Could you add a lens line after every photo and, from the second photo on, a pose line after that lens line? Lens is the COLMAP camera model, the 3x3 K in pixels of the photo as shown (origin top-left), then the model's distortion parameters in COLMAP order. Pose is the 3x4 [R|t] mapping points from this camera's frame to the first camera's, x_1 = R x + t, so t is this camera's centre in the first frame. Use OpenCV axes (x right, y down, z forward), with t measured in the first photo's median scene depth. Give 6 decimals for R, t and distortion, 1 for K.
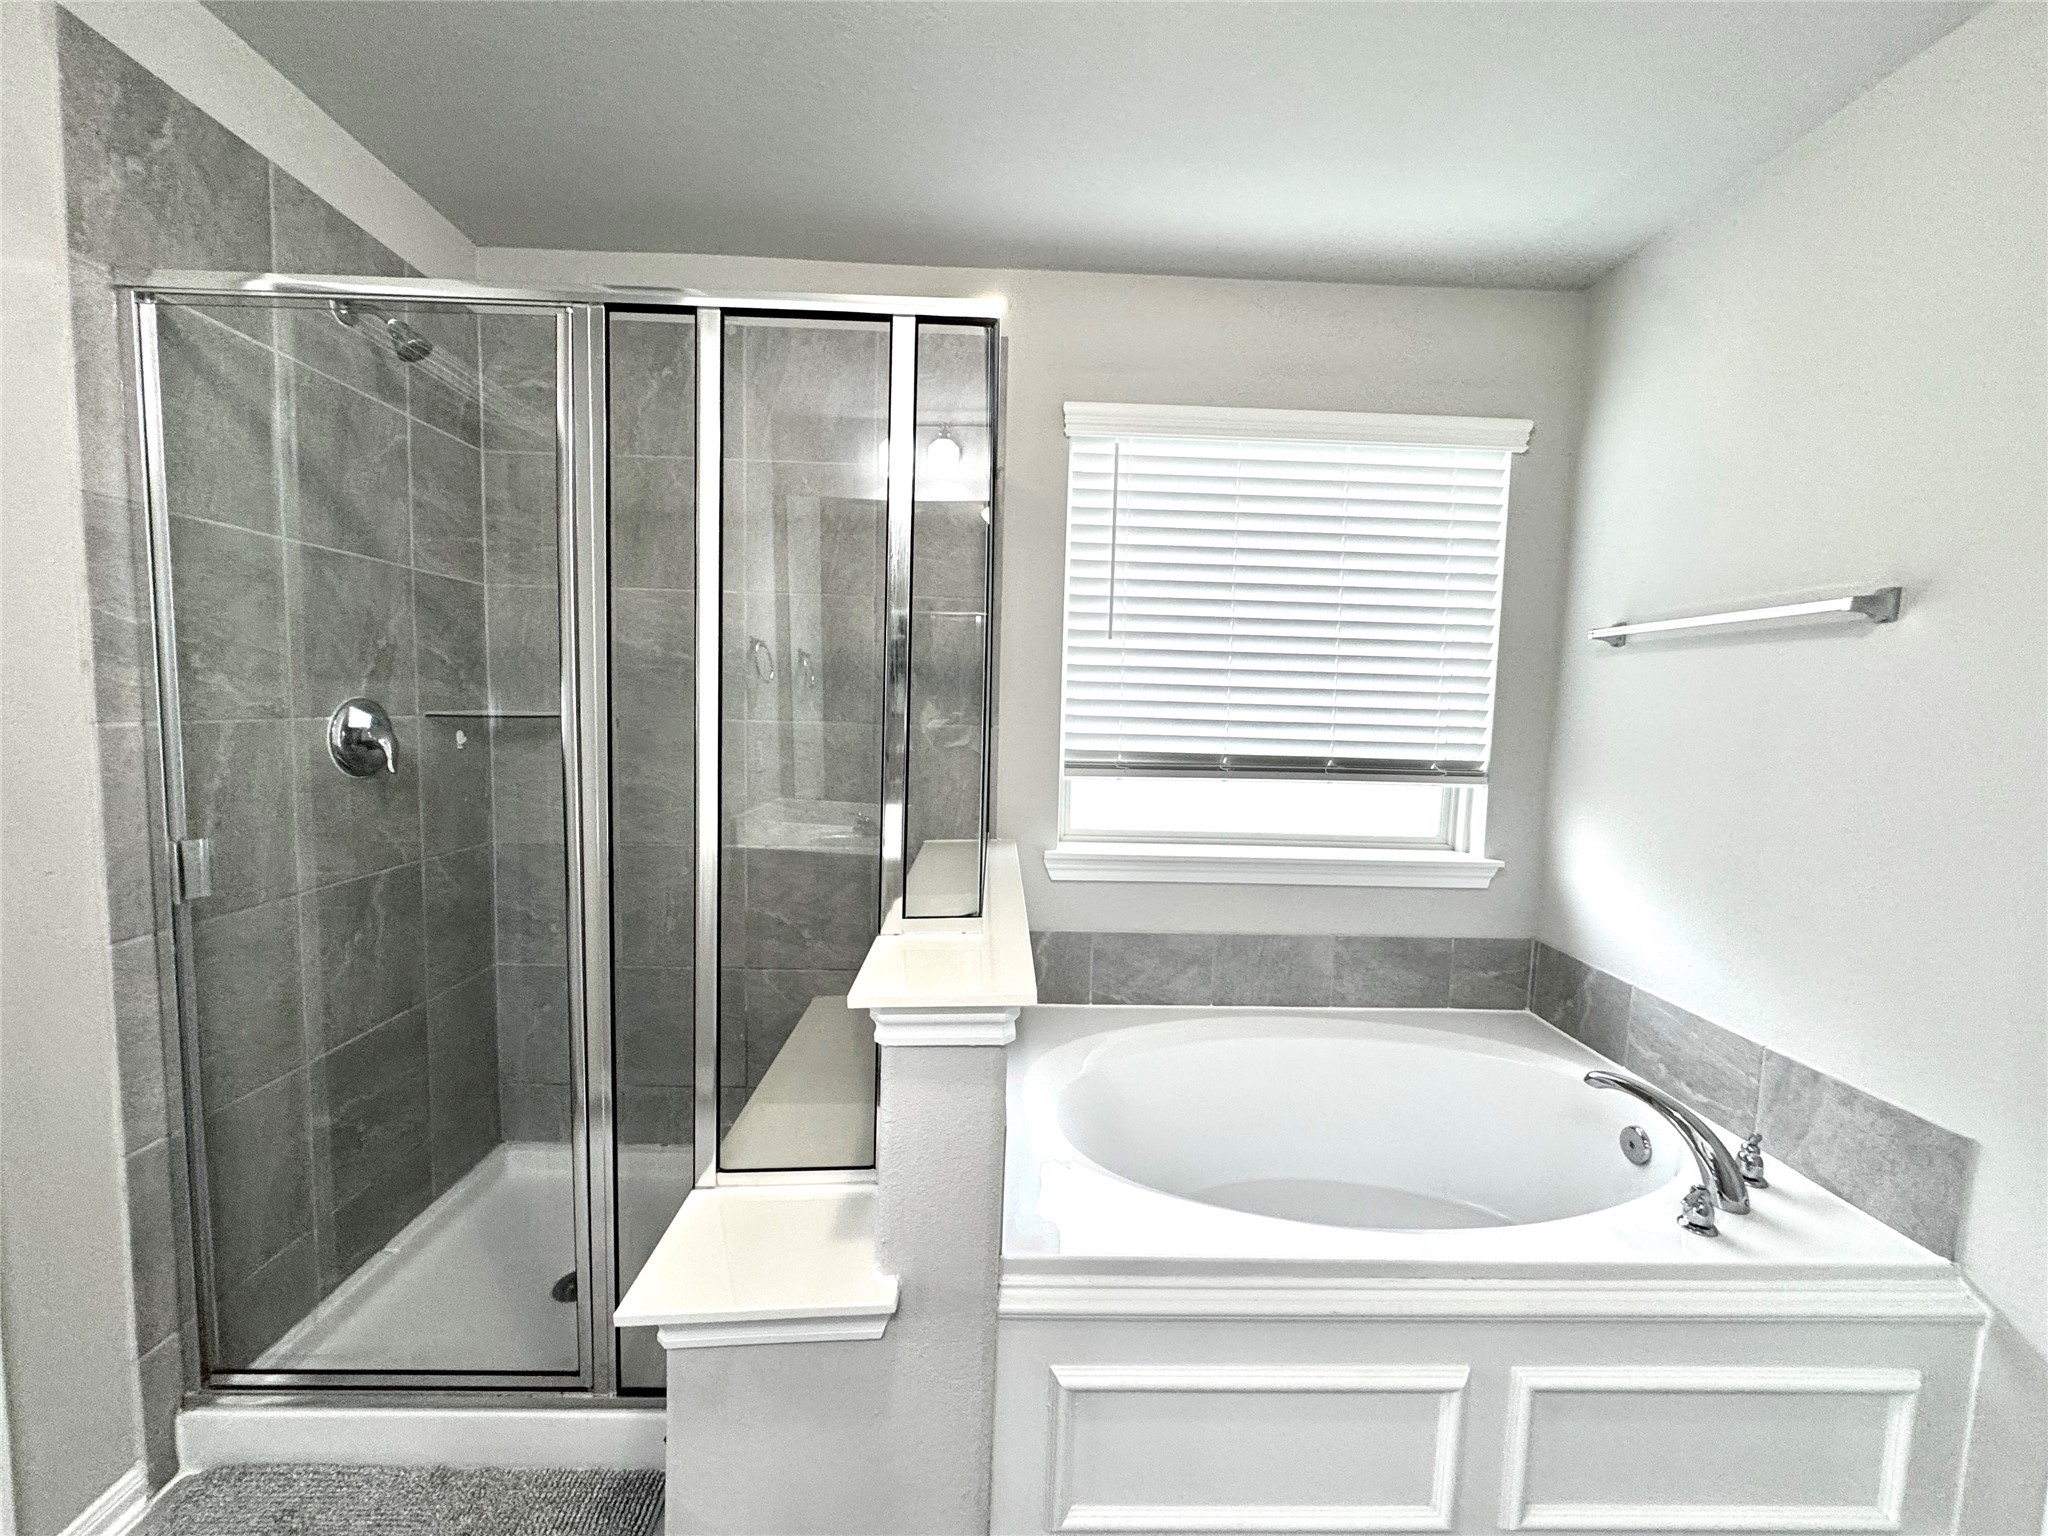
lens RADIAL K [[818.4, 0, 1021.2], [0, 818.4, 763.6], [0, 0, 1]] dist [-0.003661, 0.000054]
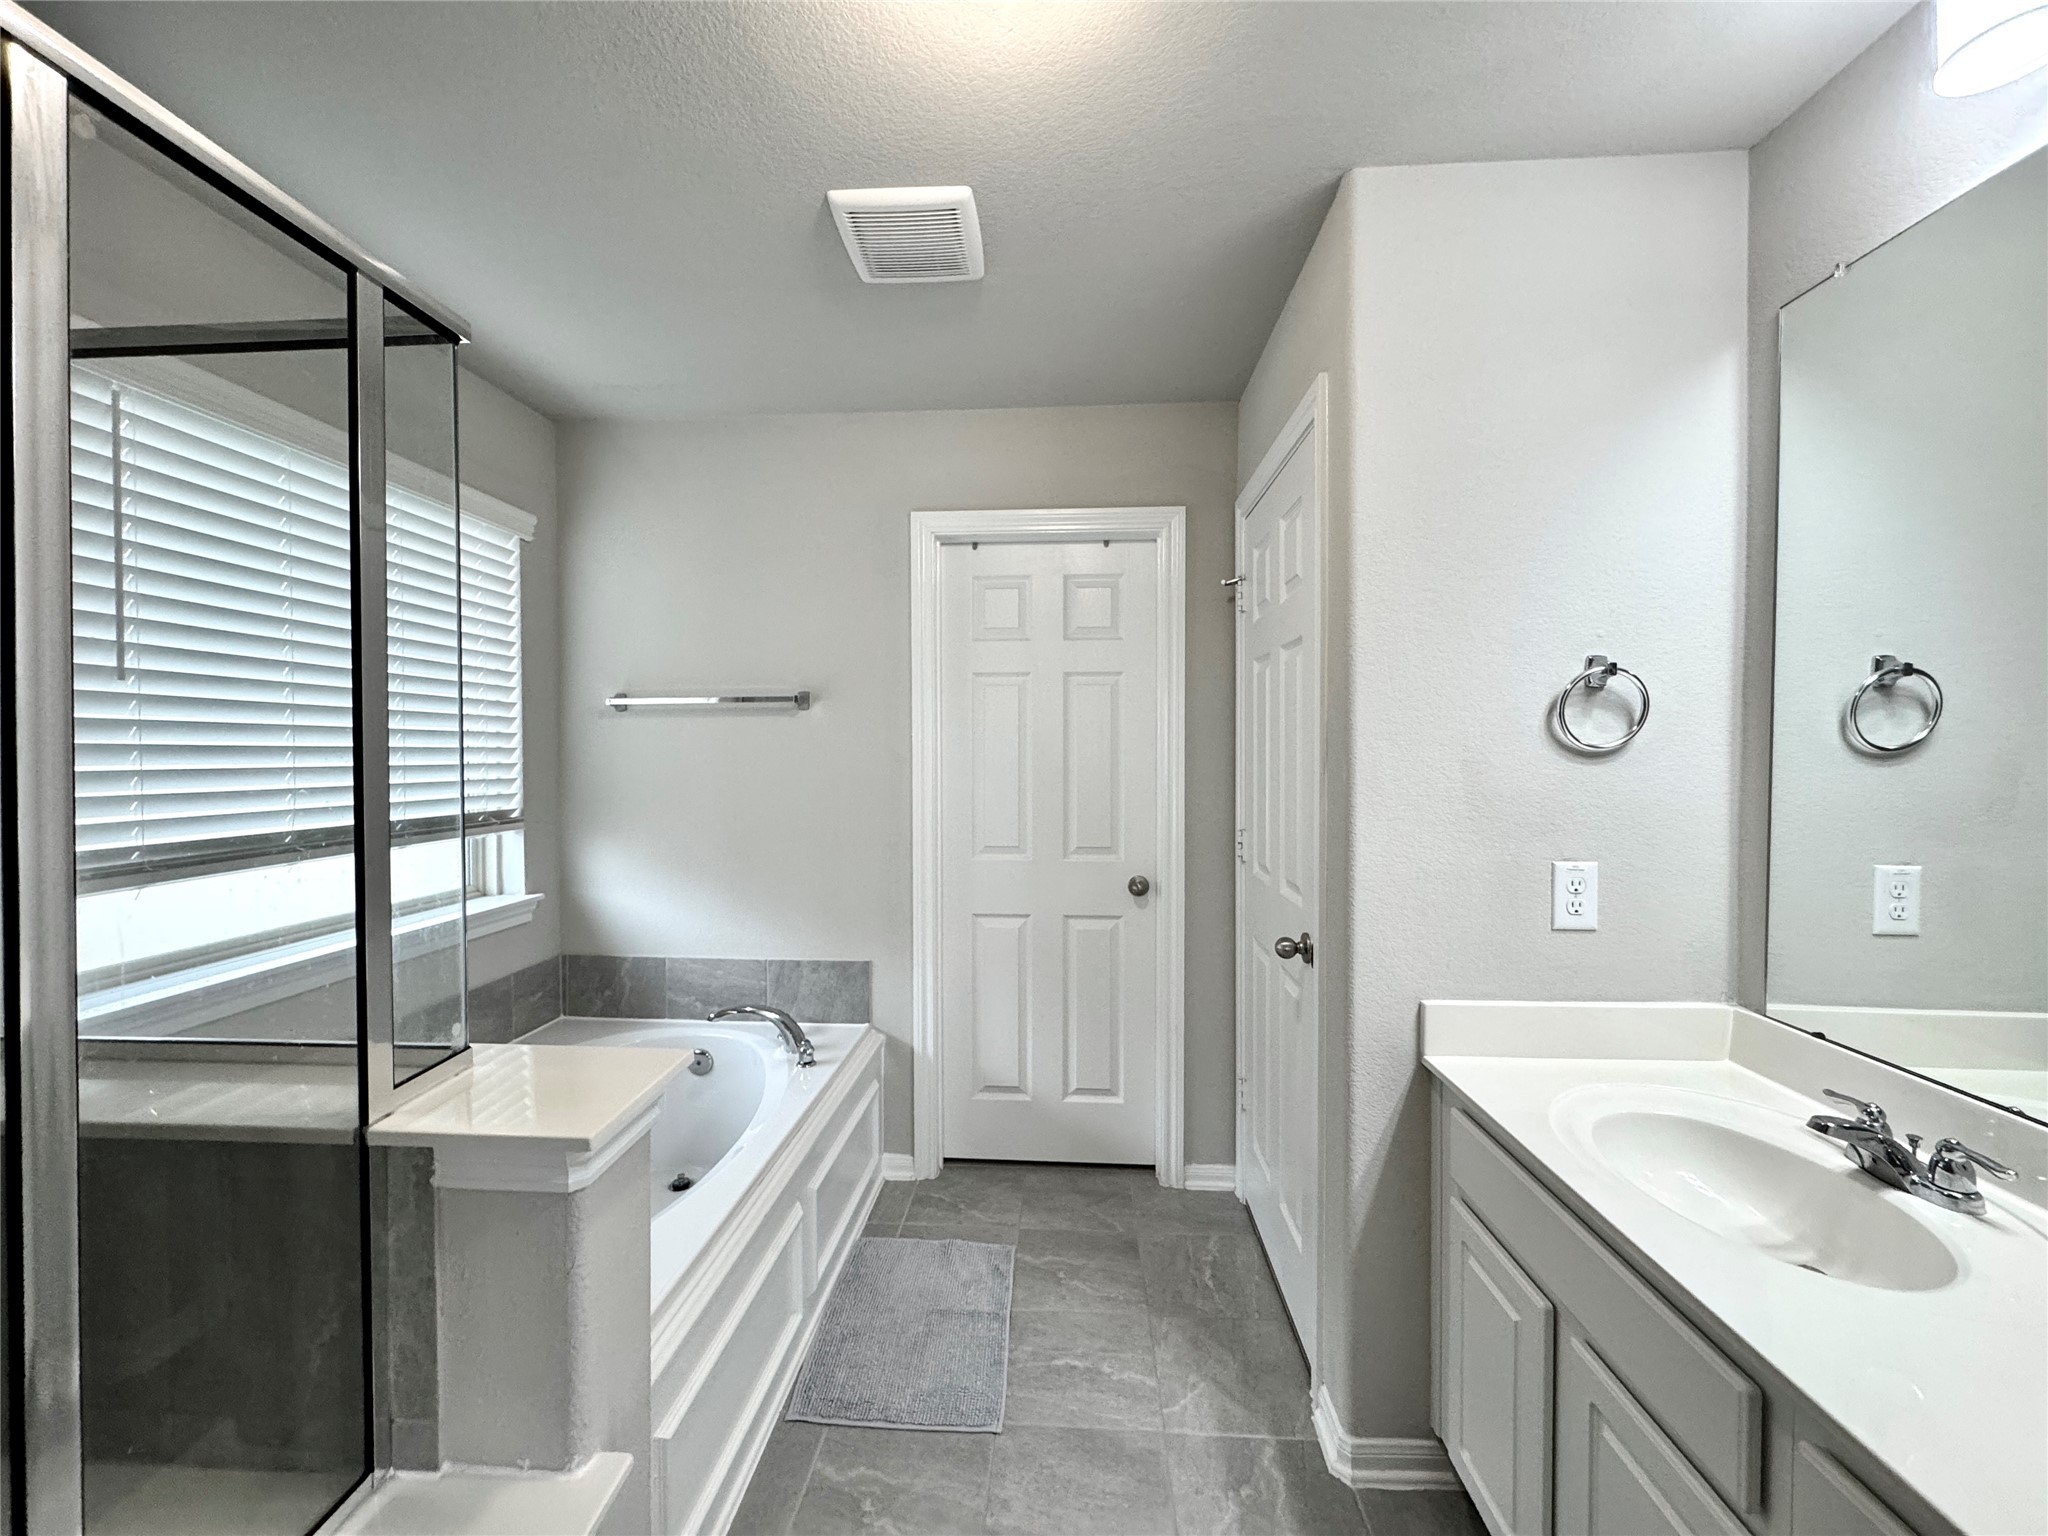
lens RADIAL K [[818.4, 0, 1020.0], [0, 818.4, 764.0], [0, 0, 1]] dist [-0.003661, 0.000054]
pose [[0.090070, -0.043658, 0.994978, -0.499770], [0.084415, 0.995778, 0.036052, -0.048172], [-0.992352, 0.080744, 0.093375, 0.221690]]
